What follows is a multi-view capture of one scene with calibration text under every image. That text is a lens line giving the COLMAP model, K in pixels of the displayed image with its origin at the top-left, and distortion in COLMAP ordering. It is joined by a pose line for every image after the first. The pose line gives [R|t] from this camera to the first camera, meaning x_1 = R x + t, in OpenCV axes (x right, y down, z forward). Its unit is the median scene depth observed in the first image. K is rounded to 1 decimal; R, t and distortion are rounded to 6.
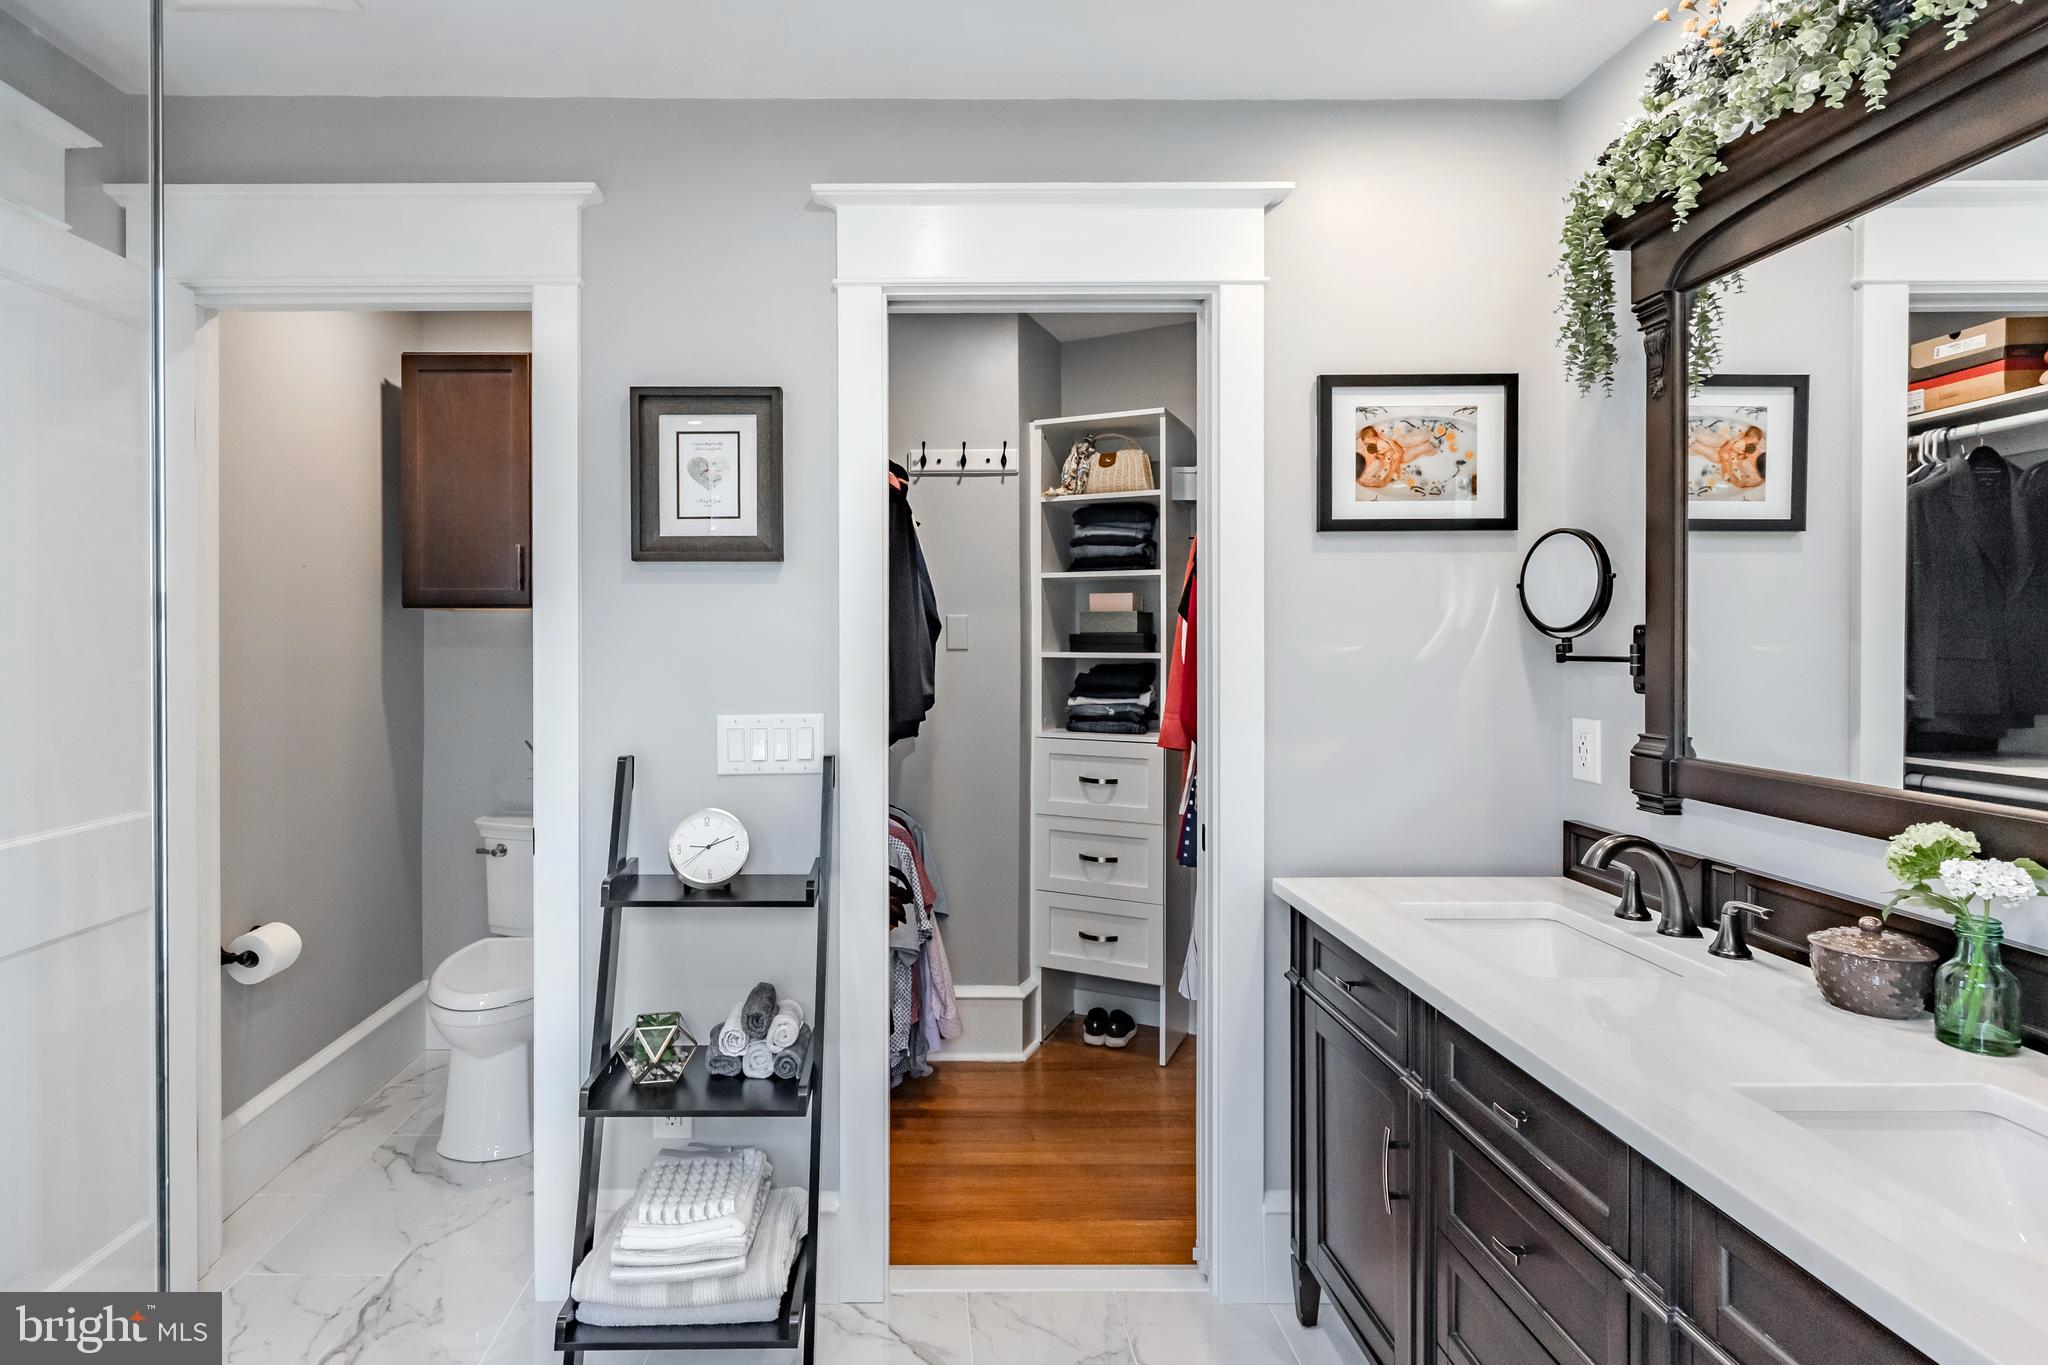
lens RADIAL K [[906.2, 0, 998.9], [0, 906.2, 641.7], [0, 0, 1]] dist [-0.008100, 0.000042]
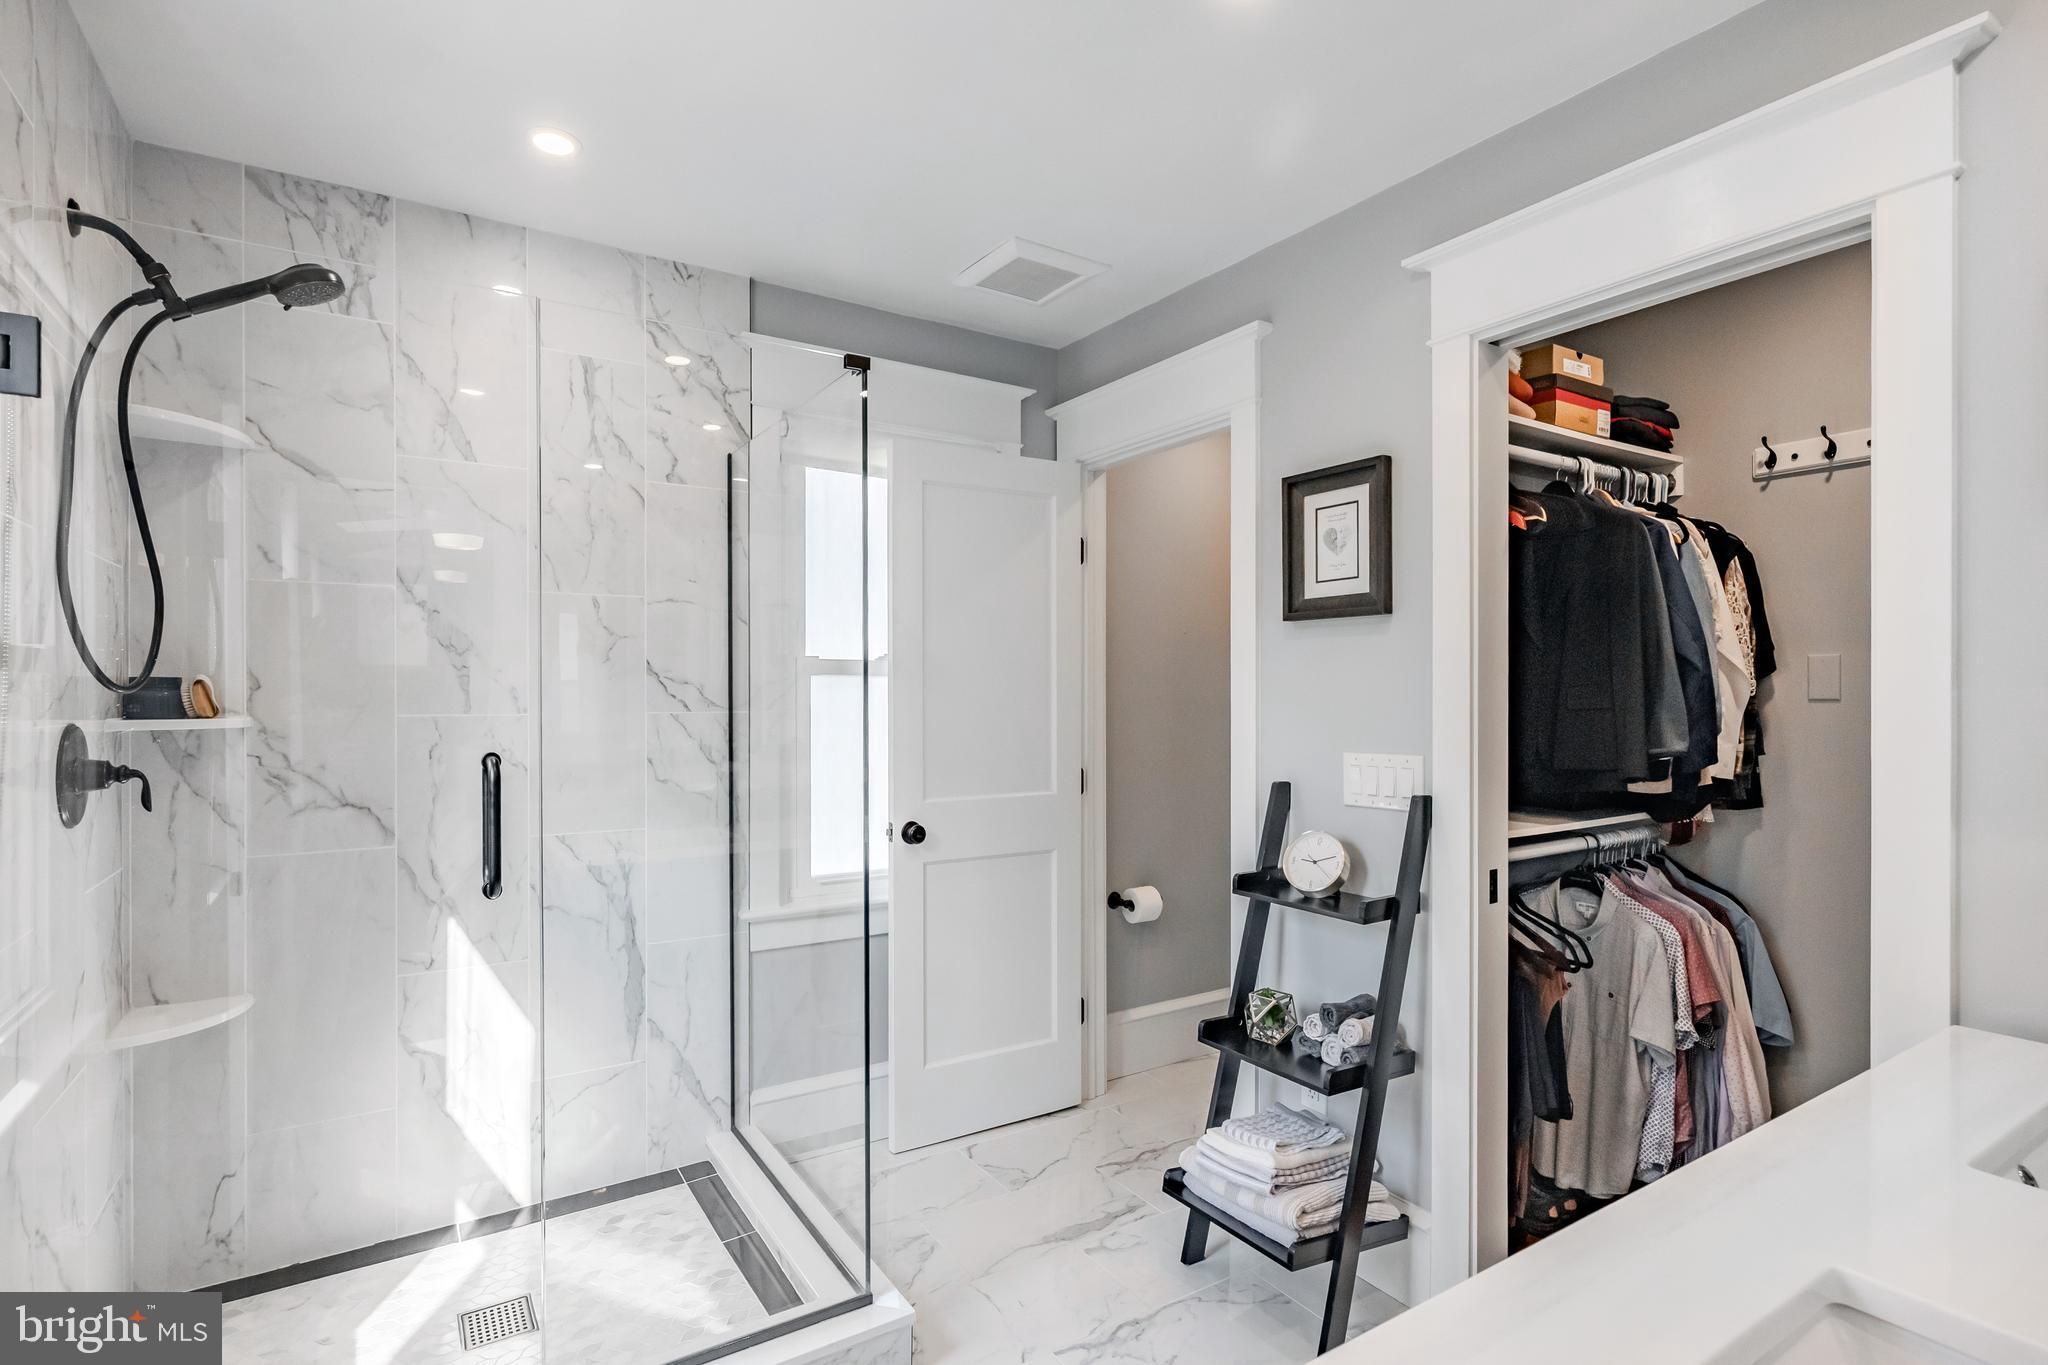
lens RADIAL K [[998.3, 0, 1023.3], [0, 998.3, 699.8], [0, 0, 1]] dist [-0.014760, 0.000800]
pose [[0.526593, 0.011384, -0.850041, 0.548463], [-0.005552, 0.999935, 0.009951, 0.004911], [0.850099, -0.000521, 0.526622, -0.002743]]
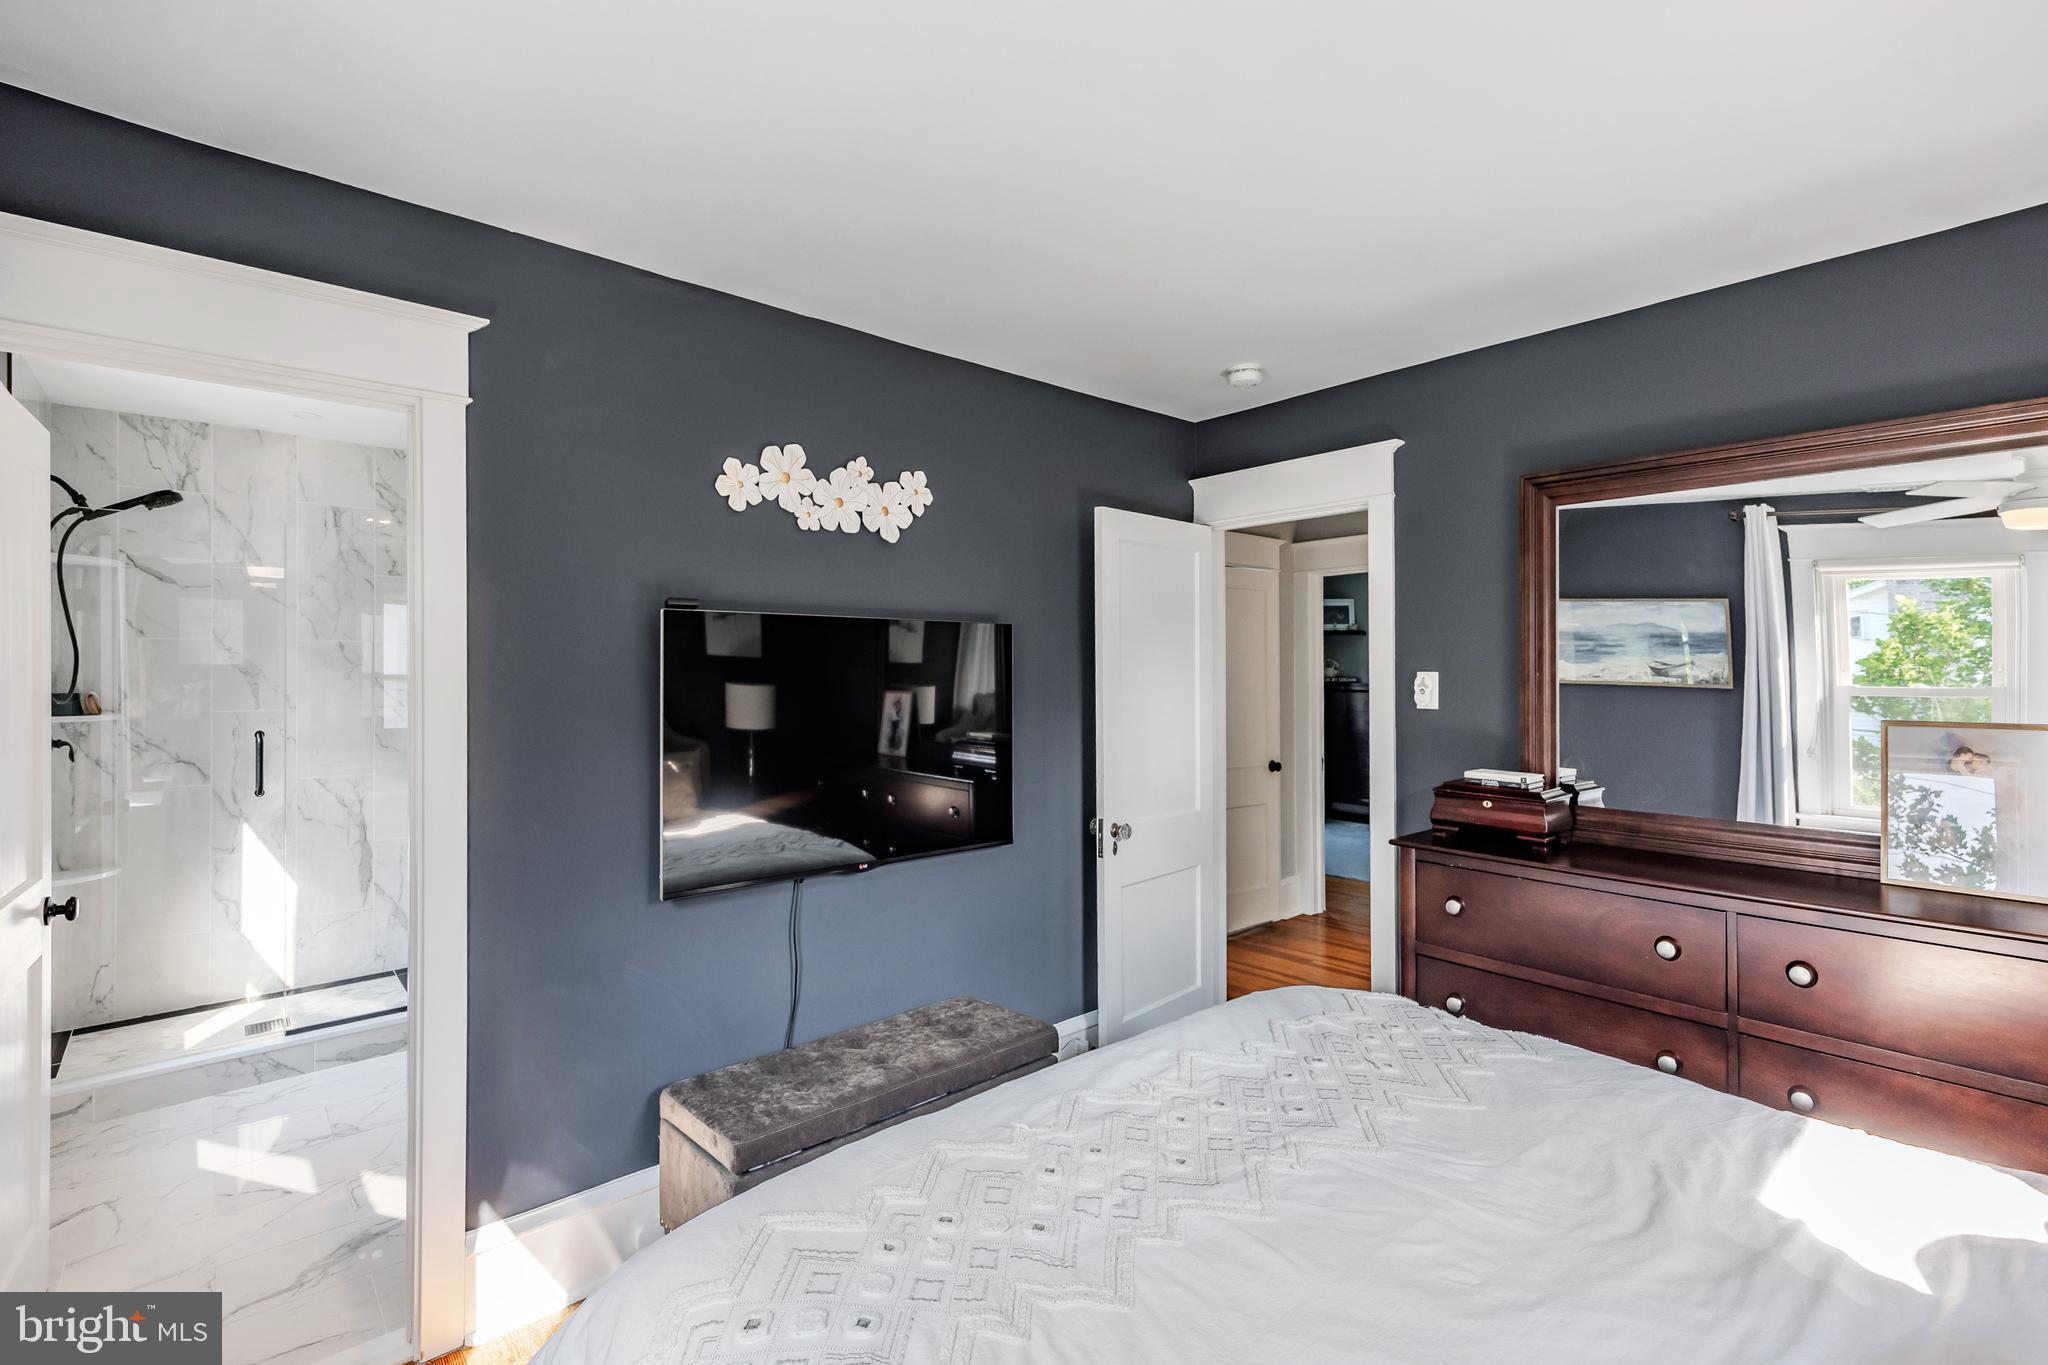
lens RADIAL K [[906.2, 0, 1025.9], [0, 906.2, 666.2], [0, 0, 1]] dist [-0.008100, 0.000042]
pose [[0.660977, -0.006613, -0.750377, 1.369687], [0.000384, 0.999964, -0.008475, -0.026387], [0.750406, 0.005313, 0.660956, 0.011648]]
